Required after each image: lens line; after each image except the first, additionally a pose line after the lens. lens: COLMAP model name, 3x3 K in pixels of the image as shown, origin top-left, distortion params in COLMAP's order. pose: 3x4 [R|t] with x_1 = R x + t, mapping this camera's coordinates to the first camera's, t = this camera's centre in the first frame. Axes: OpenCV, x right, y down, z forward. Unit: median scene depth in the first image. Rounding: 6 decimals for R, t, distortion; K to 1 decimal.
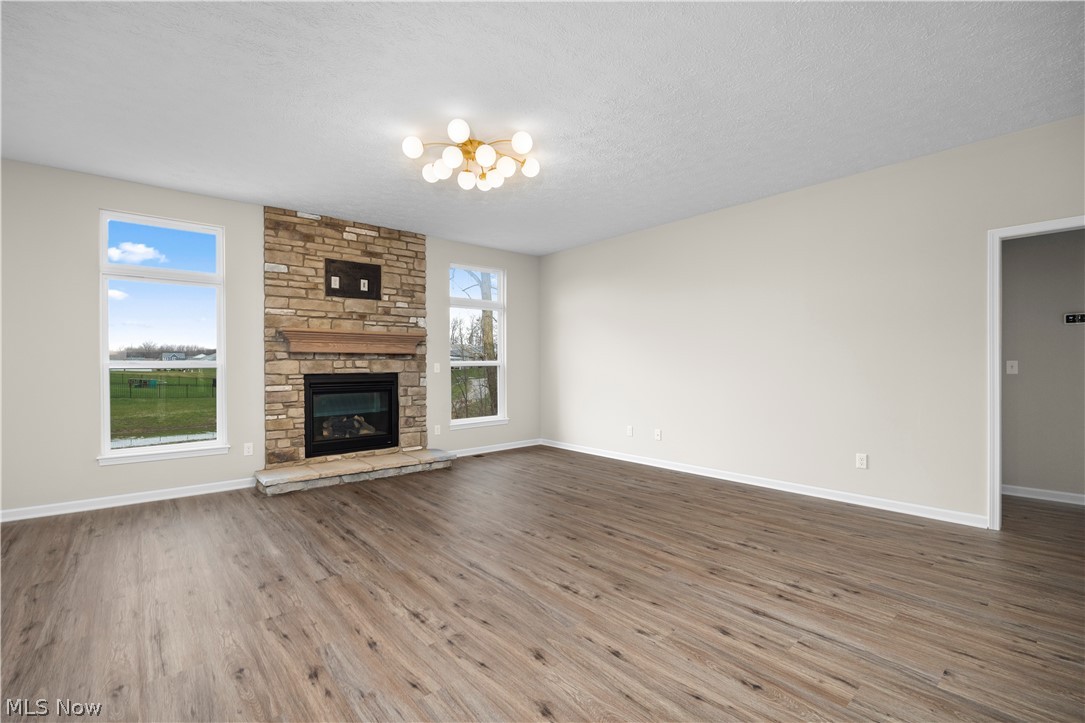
lens RADIAL K [[474.6, 0, 541.1], [0, 474.6, 365.0], [0, 0, 1]] dist [-0.014315, 0.000106]
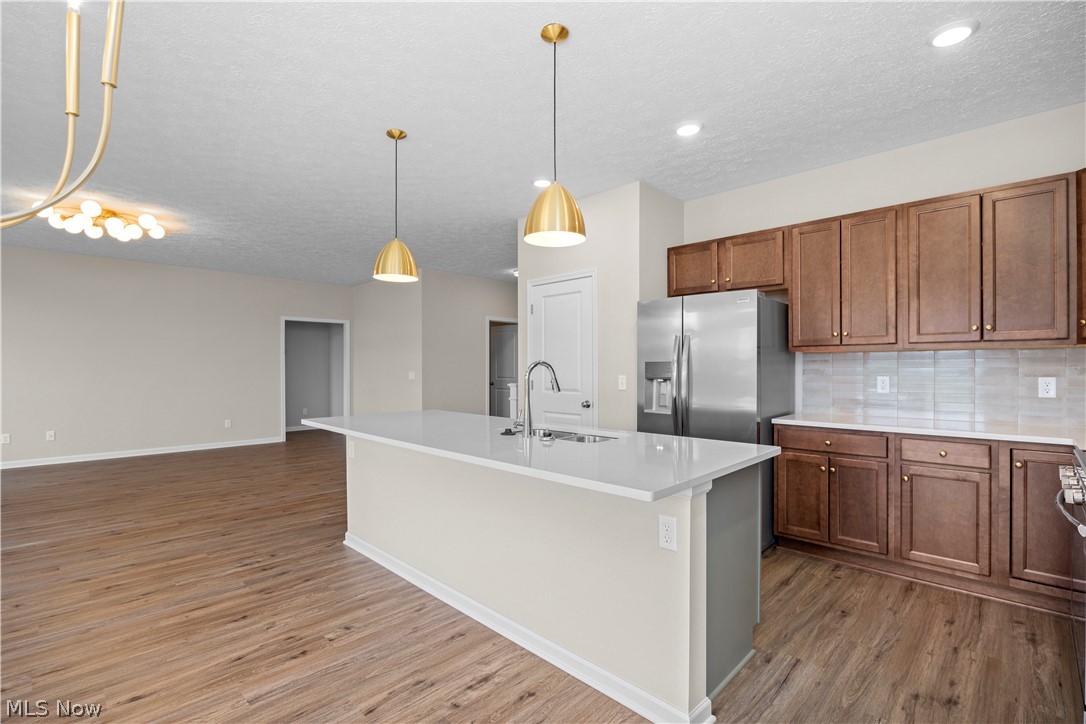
lens RADIAL K [[494.4, 0, 543.0], [0, 494.4, 362.0], [0, 0, 1]] dist [-0.018337, 0.000293]
pose [[-0.082847, 0.012741, 0.996481, -1.140192], [0.001317, 0.999919, -0.012676, -0.014634], [-0.996561, 0.000262, -0.082857, -0.081820]]
